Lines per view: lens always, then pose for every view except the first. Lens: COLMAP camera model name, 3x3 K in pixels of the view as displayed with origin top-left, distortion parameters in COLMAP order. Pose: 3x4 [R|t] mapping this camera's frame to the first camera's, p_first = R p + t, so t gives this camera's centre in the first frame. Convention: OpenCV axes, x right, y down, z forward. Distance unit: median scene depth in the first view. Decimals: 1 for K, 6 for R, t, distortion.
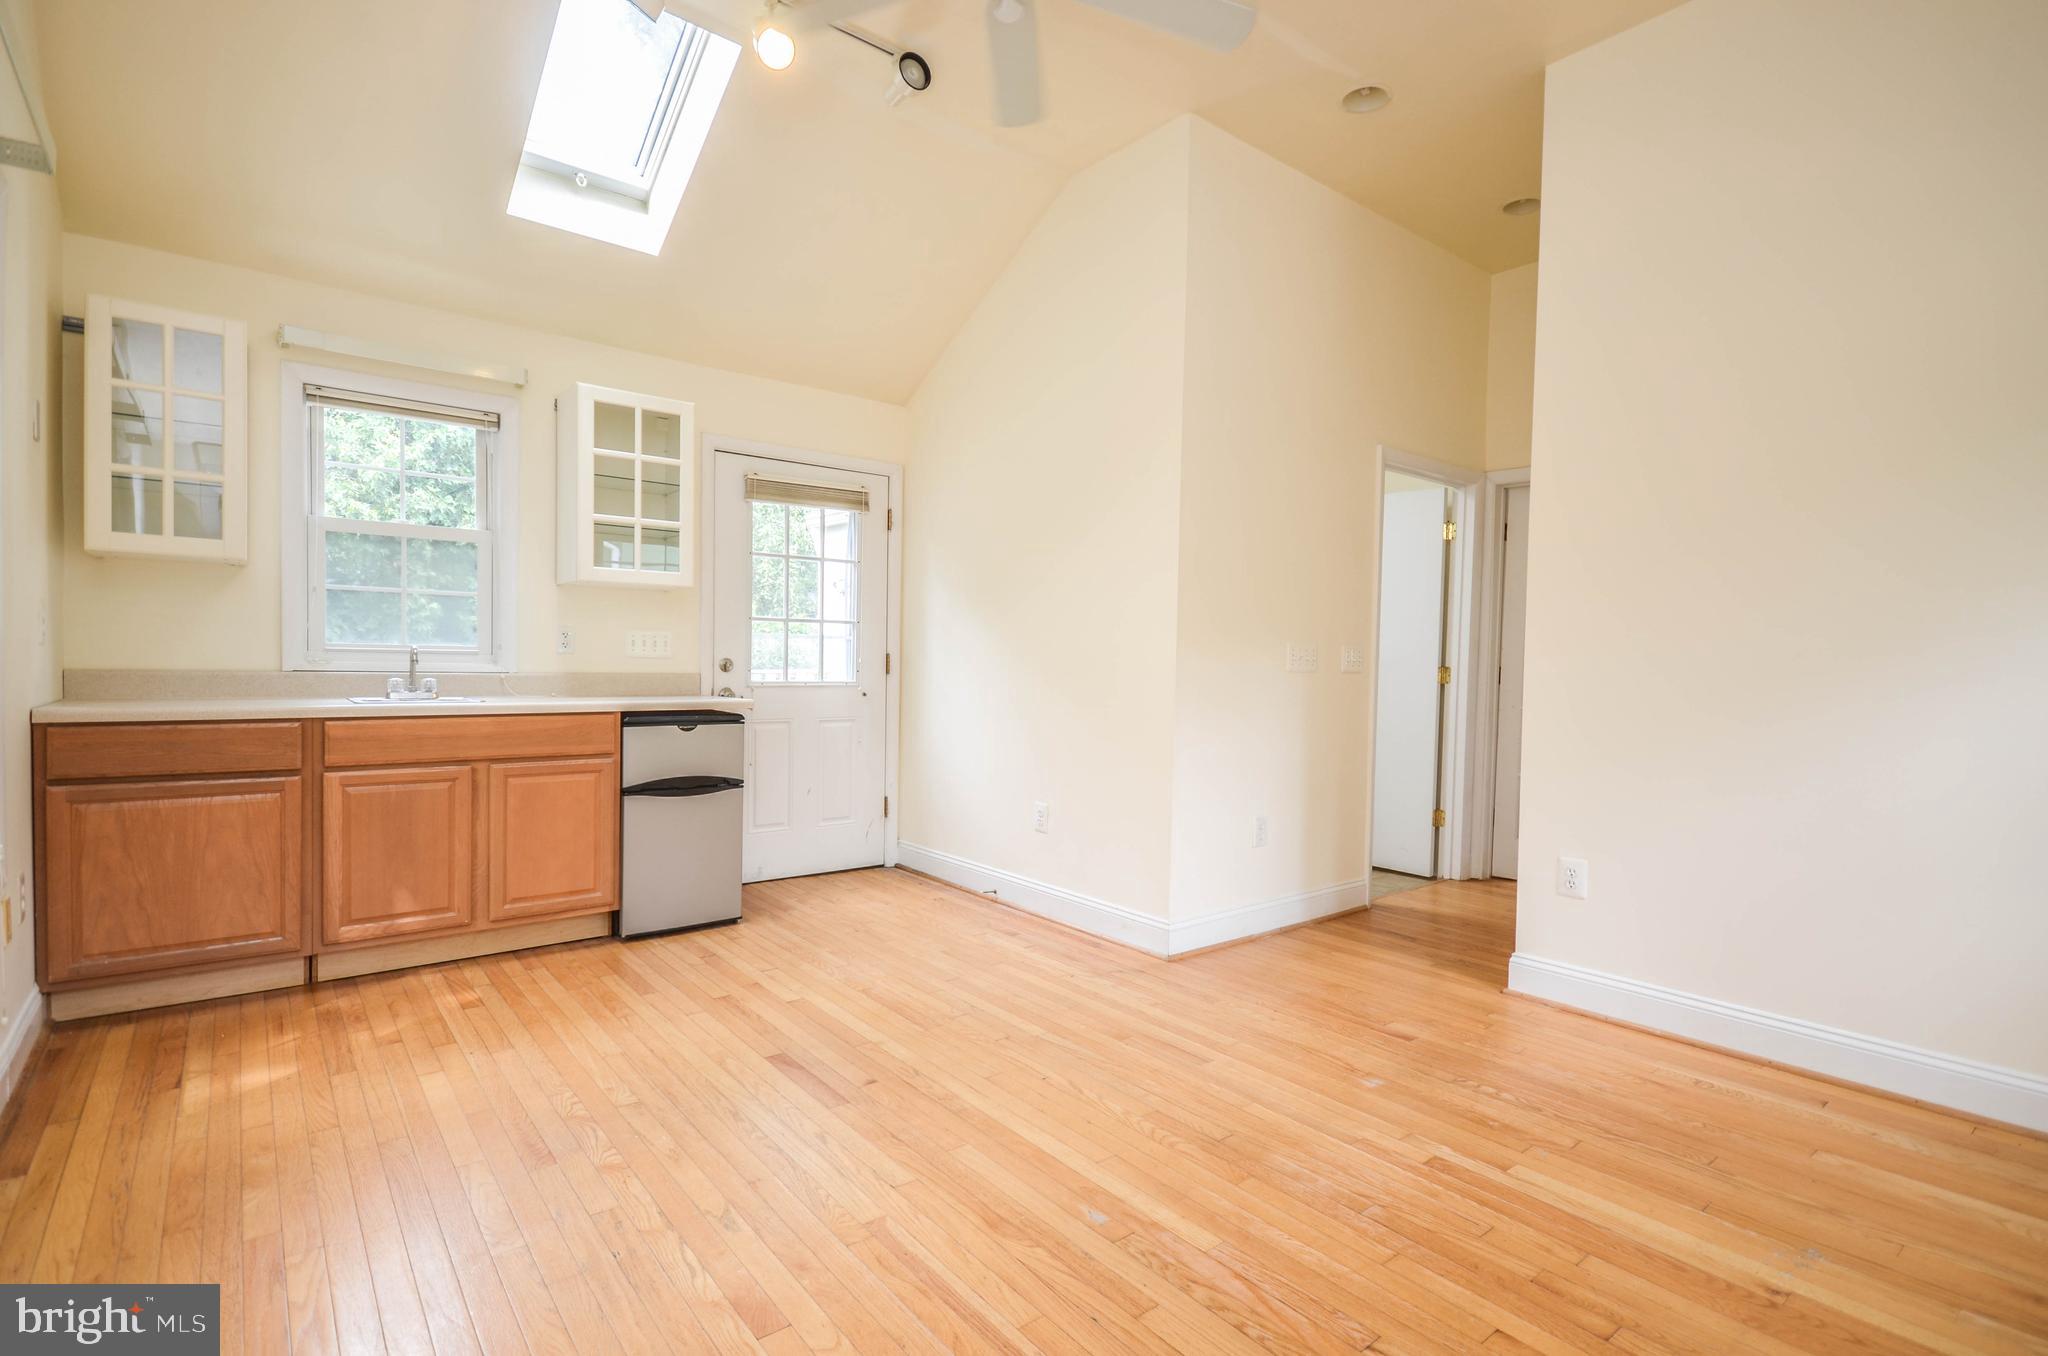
lens RADIAL K [[979.8, 0, 1043.0], [0, 979.8, 682.3], [0, 0, 1]] dist [0.003938, -0.000484]
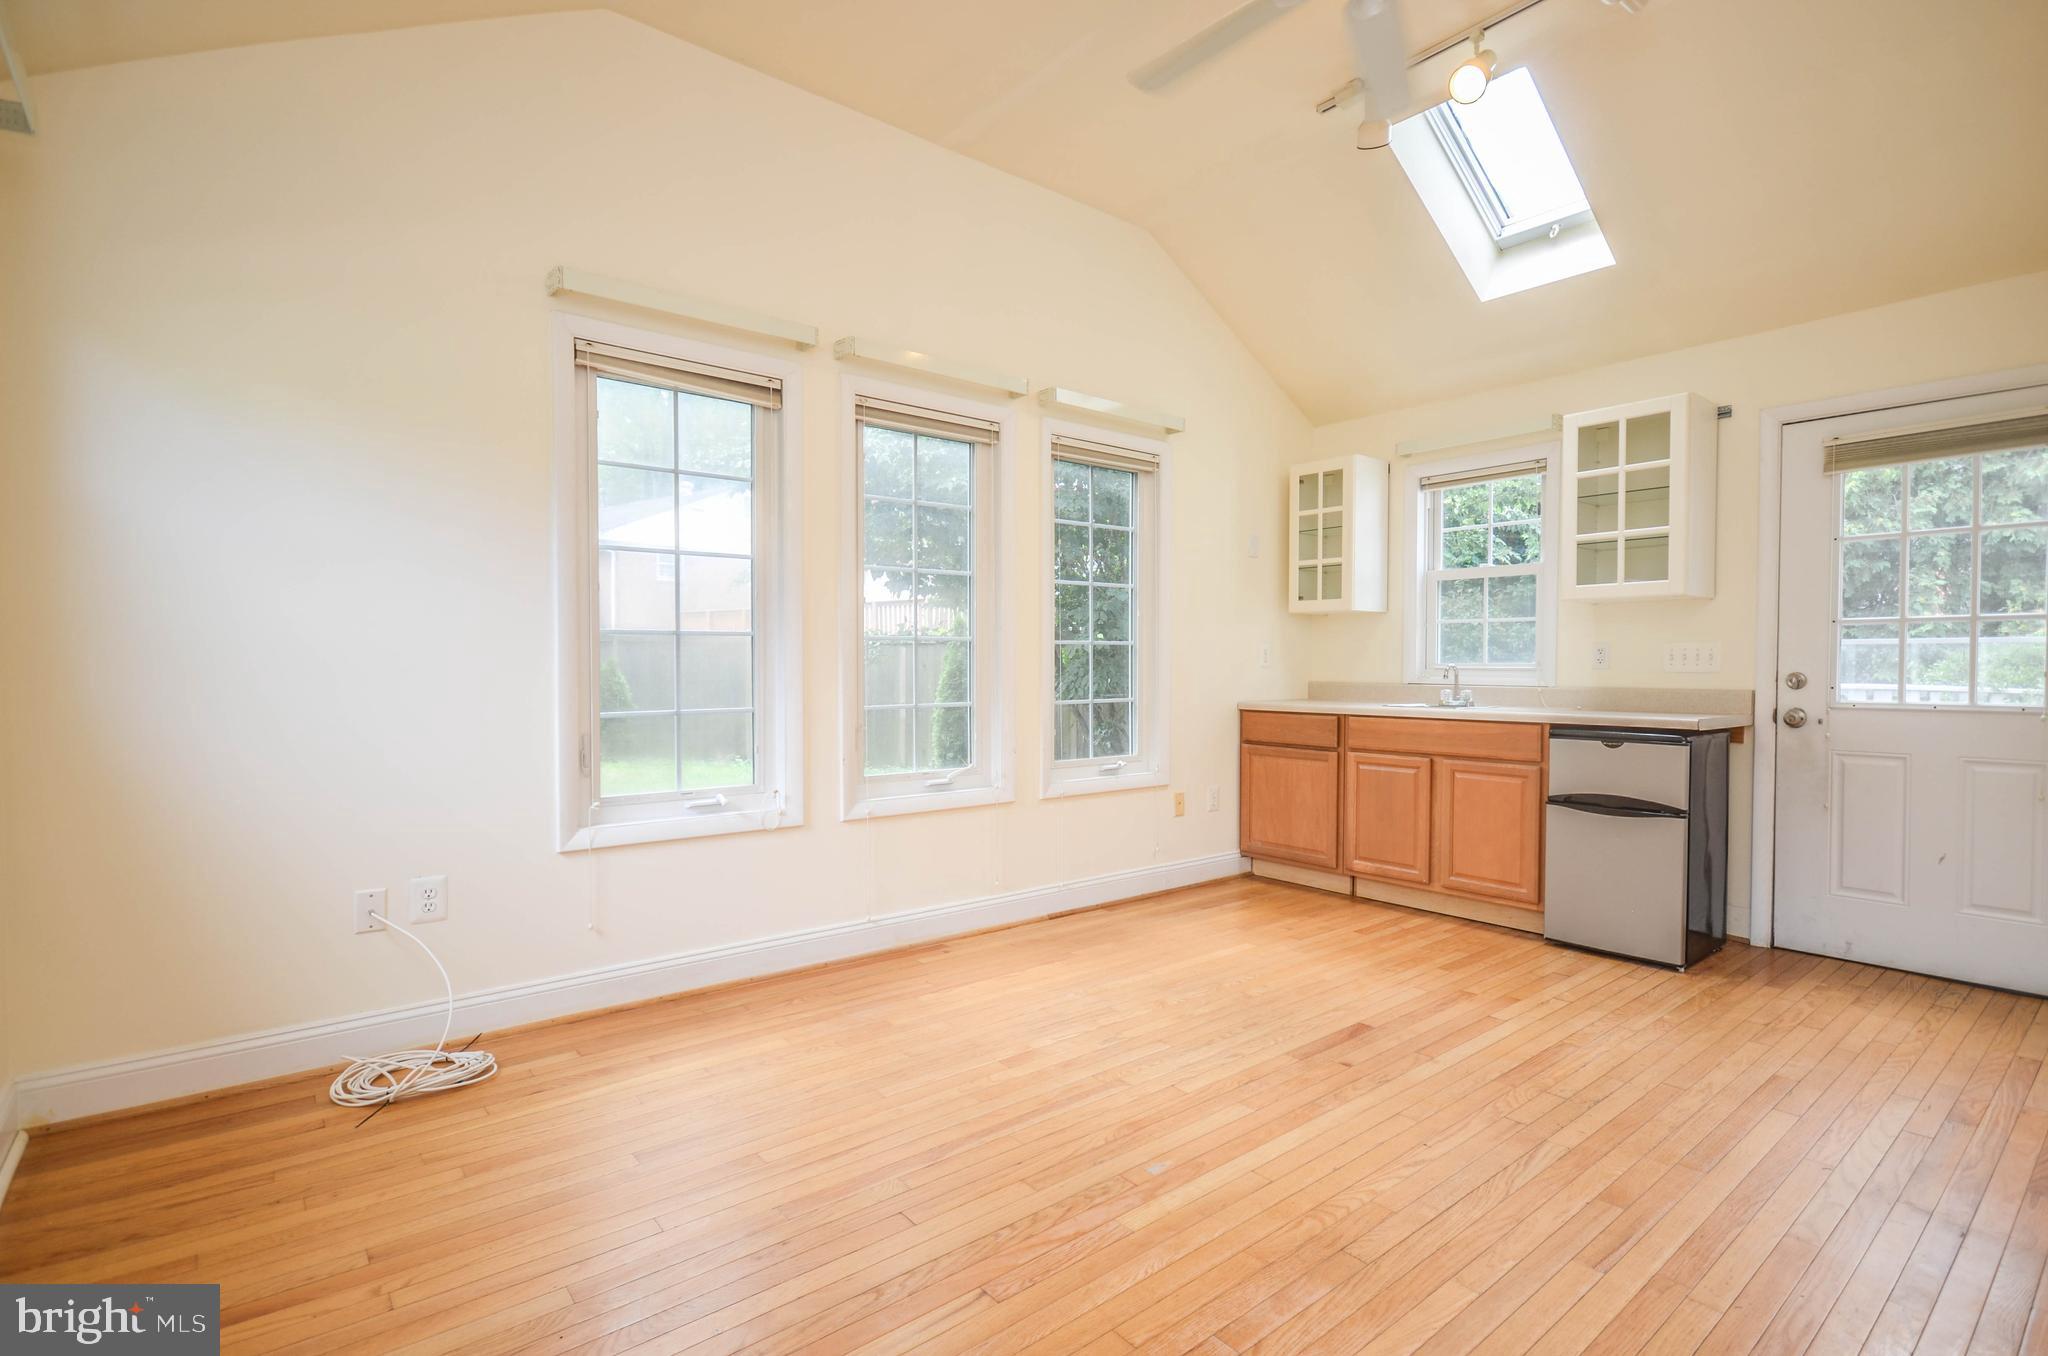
lens RADIAL K [[979.8, 0, 1042.7], [0, 979.8, 679.6], [0, 0, 1]] dist [0.003938, -0.000484]
pose [[-0.000786, -0.002831, -0.999996, 0.674201], [-0.025181, 0.999679, -0.002810, -0.000128], [0.999683, 0.025179, -0.000857, 0.497463]]
